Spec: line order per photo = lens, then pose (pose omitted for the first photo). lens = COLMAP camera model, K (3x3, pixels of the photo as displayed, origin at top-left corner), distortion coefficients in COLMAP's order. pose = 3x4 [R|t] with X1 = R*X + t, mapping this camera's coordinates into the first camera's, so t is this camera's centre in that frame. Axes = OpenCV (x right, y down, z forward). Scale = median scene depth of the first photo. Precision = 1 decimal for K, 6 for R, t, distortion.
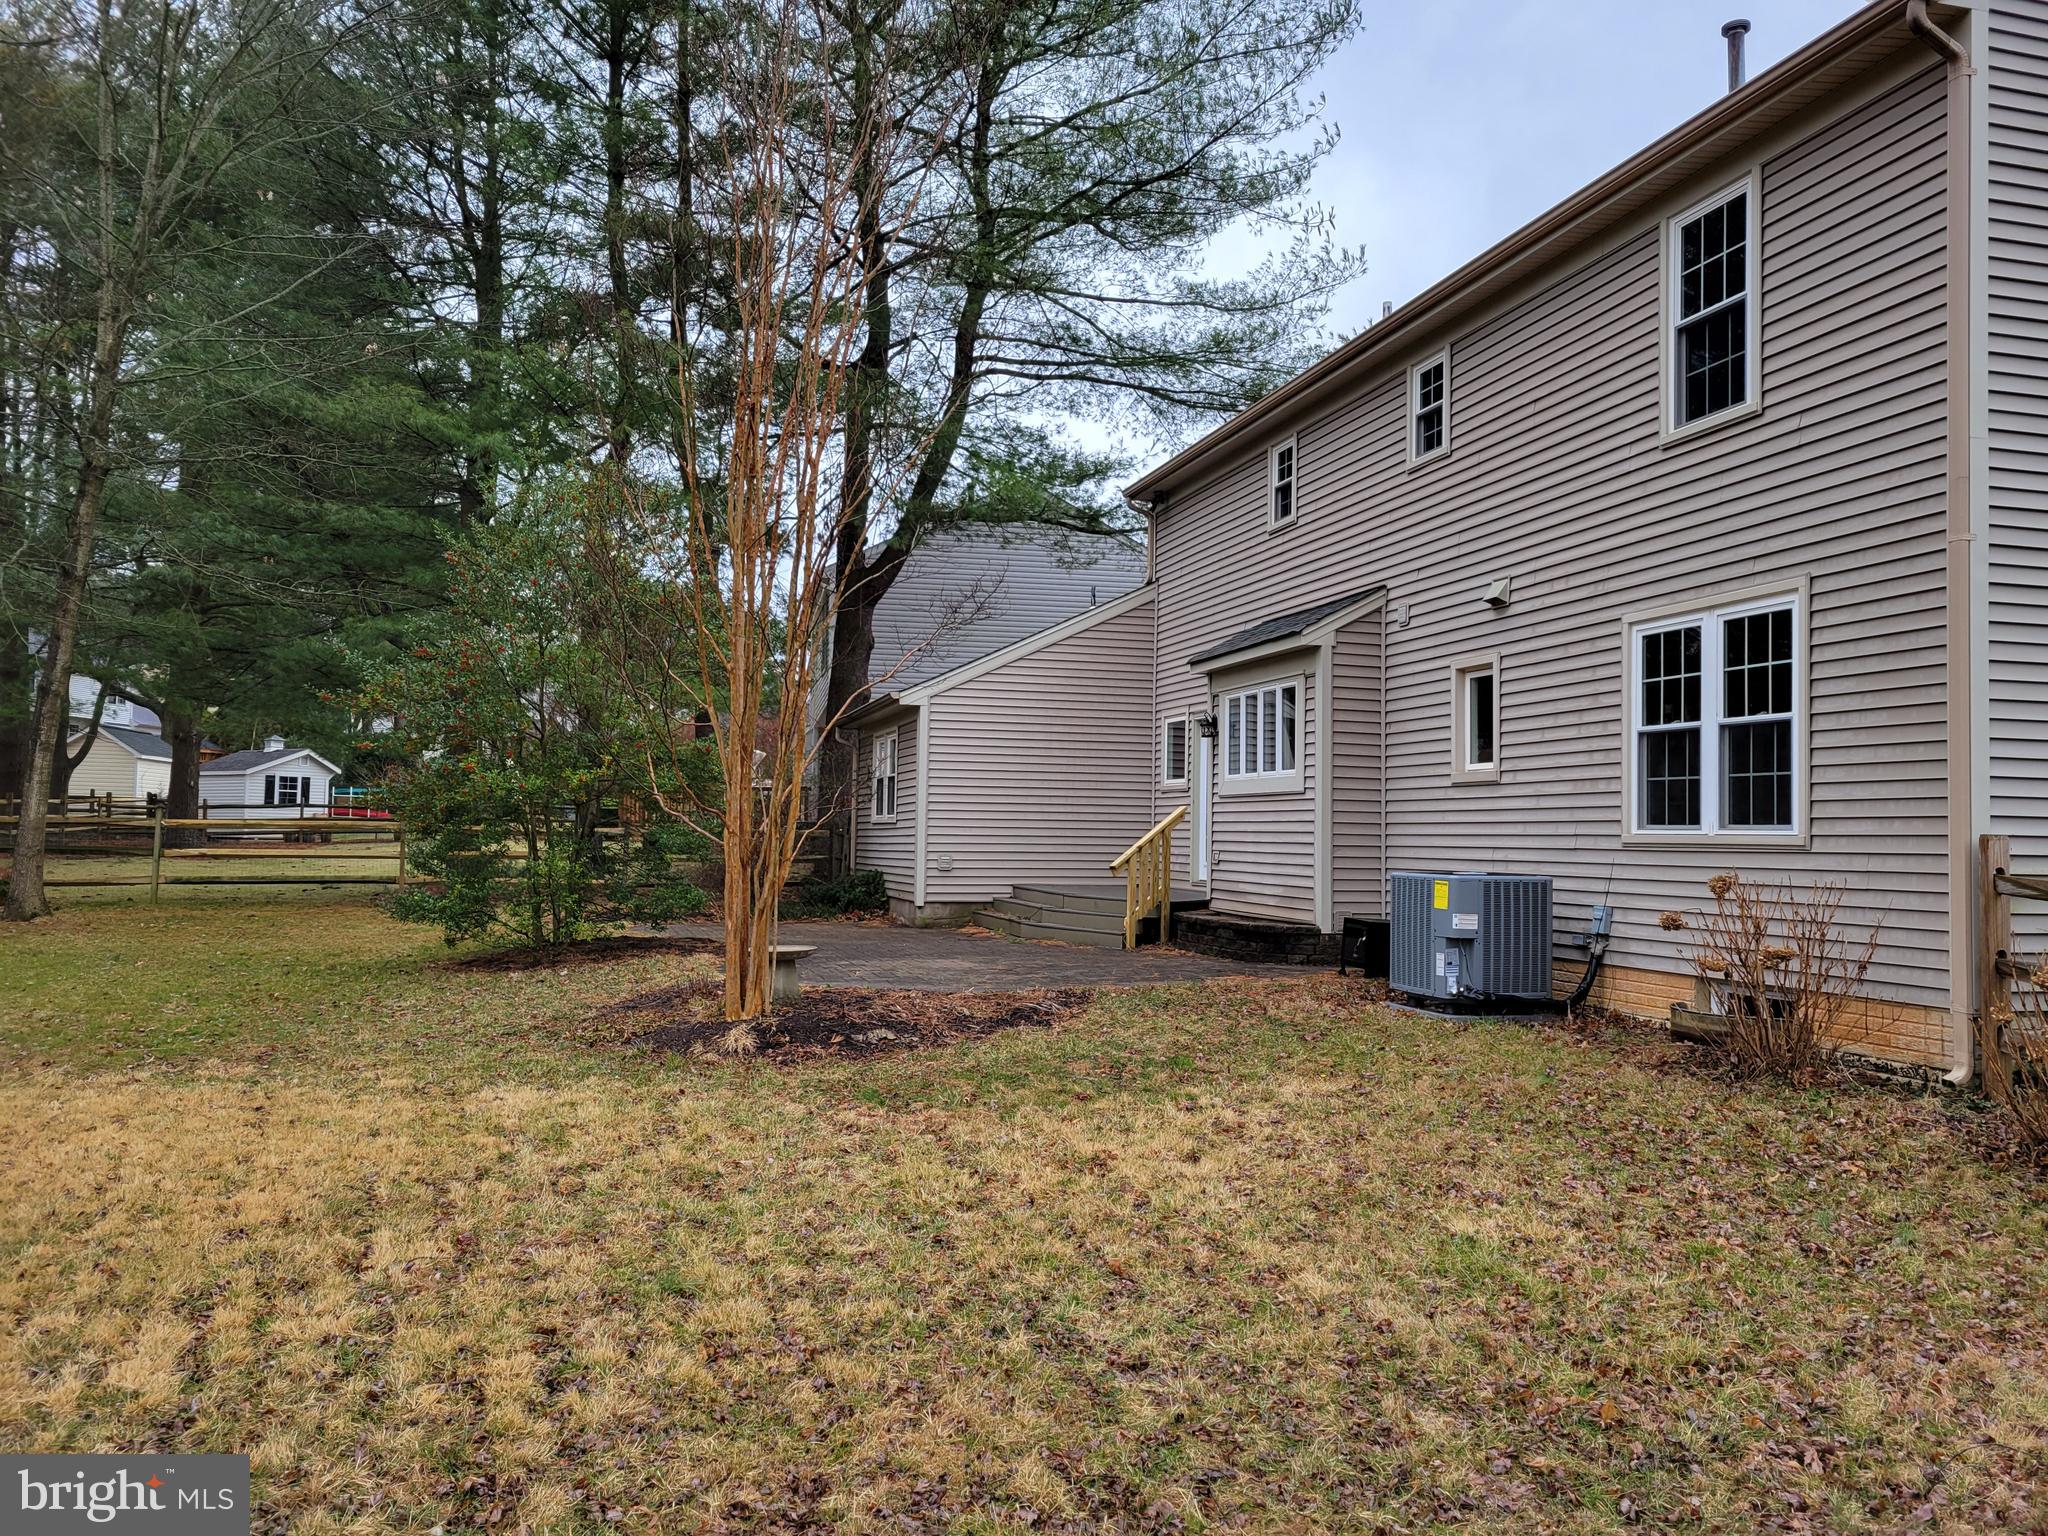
lens RADIAL K [[1538.4, 0, 1080.5], [0, 1538.4, 770.6], [0, 0, 1]] dist [0.055910, -0.046822]
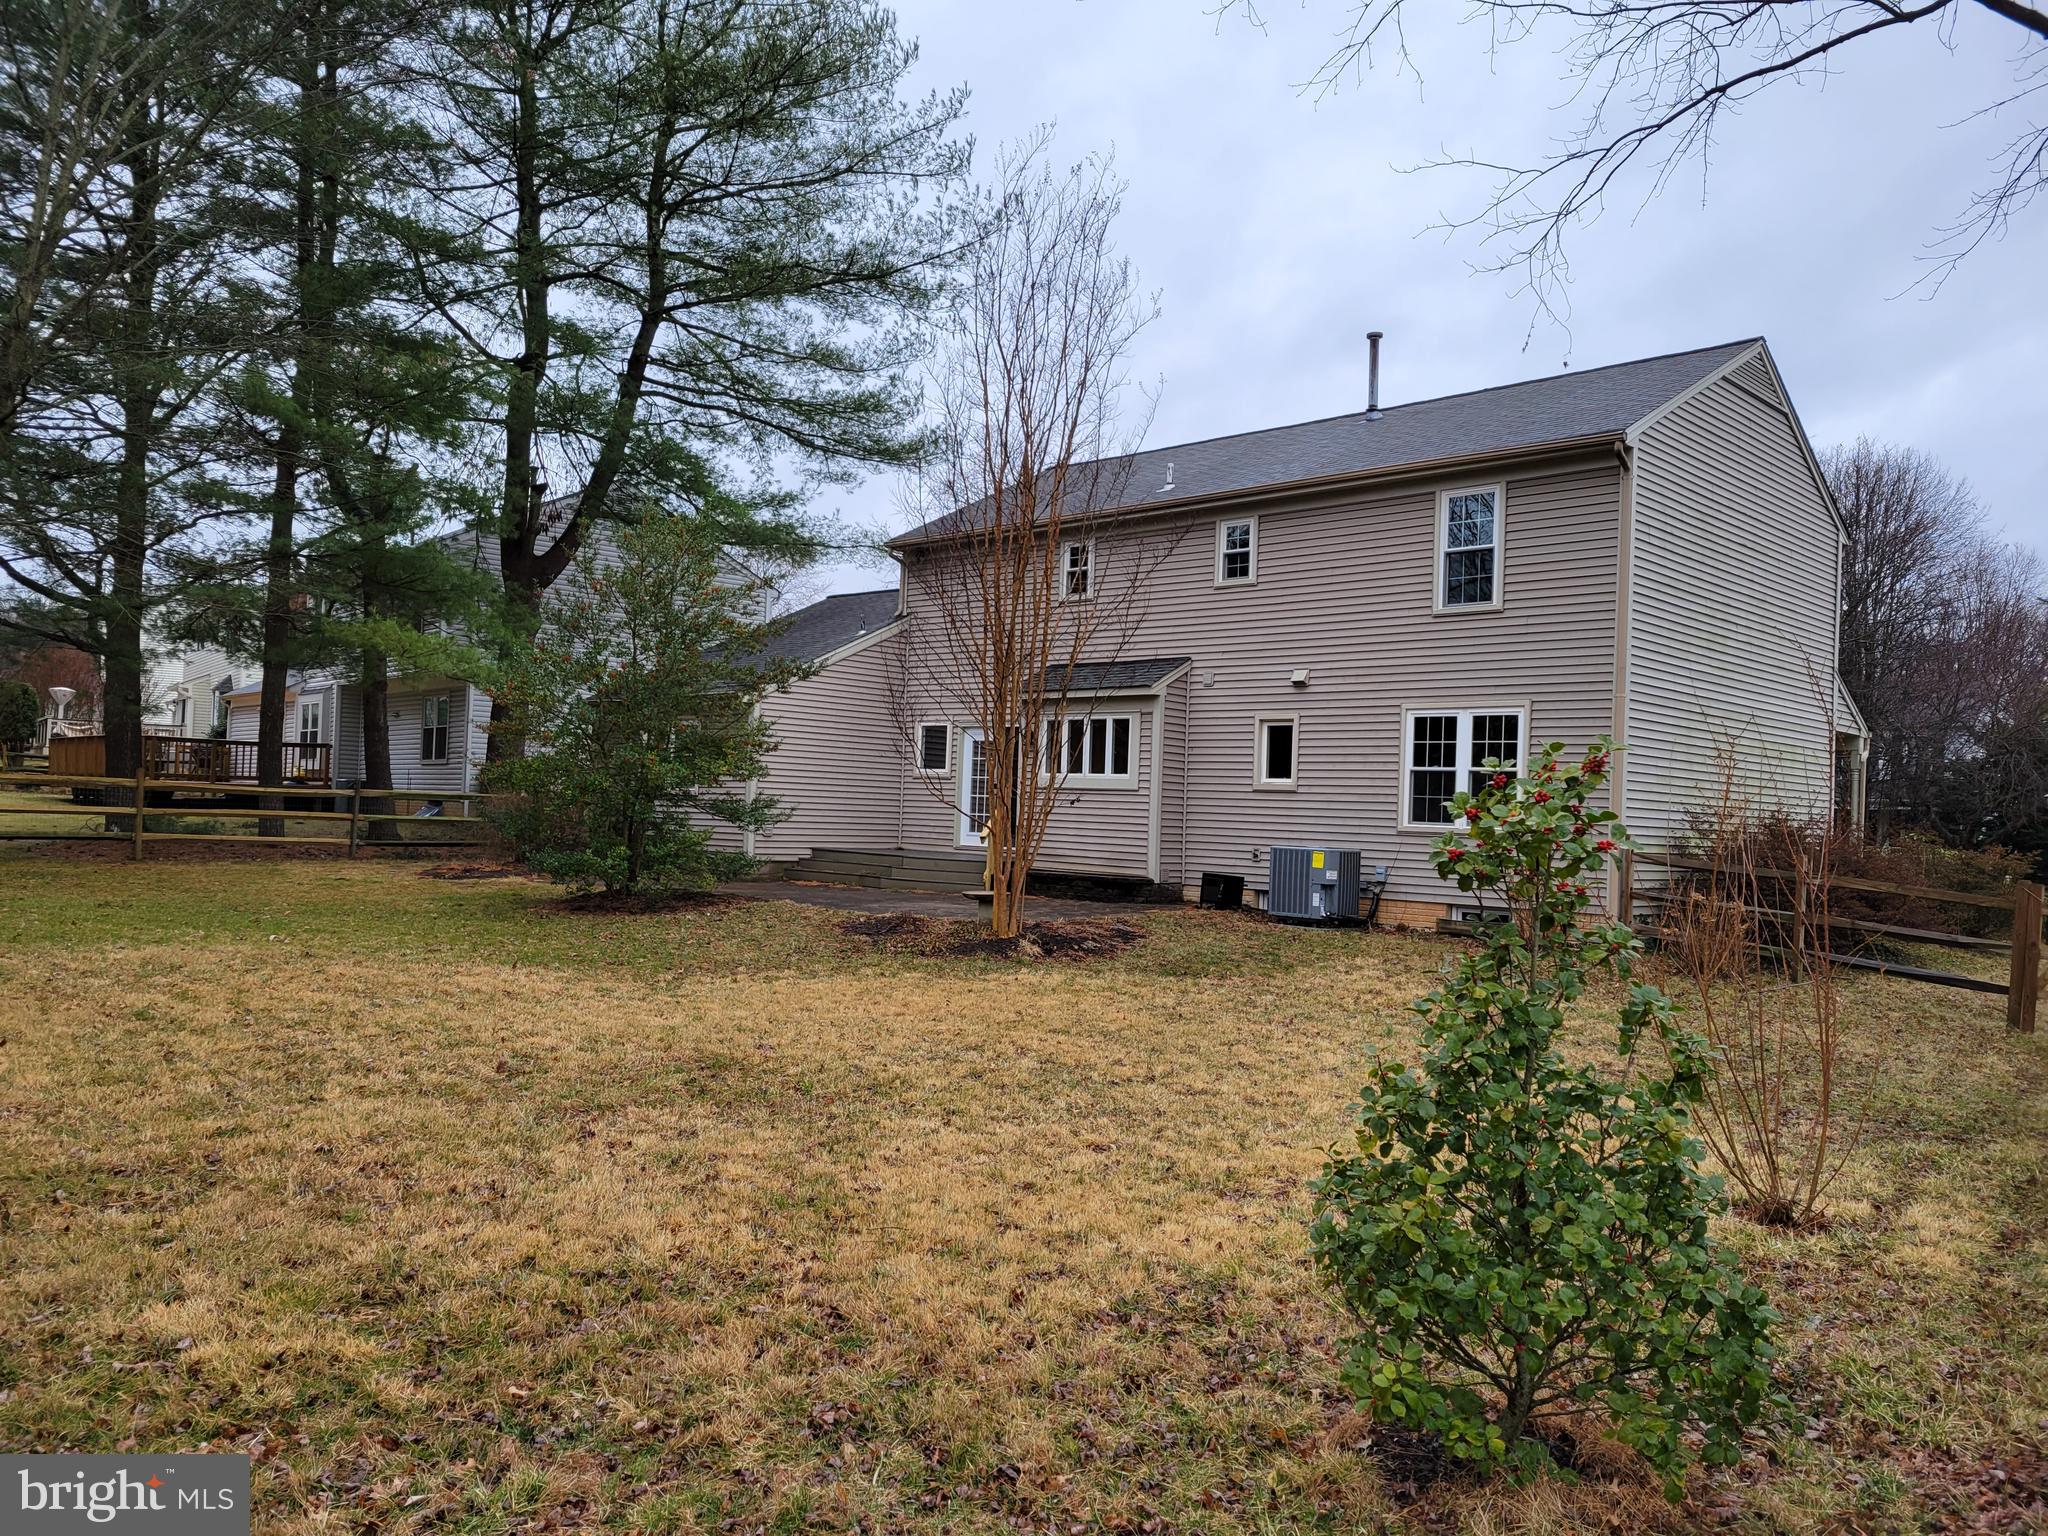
lens RADIAL K [[1538.4, 0, 1080.5], [0, 1538.4, 770.6], [0, 0, 1]] dist [0.055910, -0.046822]
pose [[0.854688, 0.036936, 0.517826, -0.883499], [-0.049952, 0.998689, 0.011213, -0.024987], [-0.516733, -0.035450, 0.855412, -0.333067]]
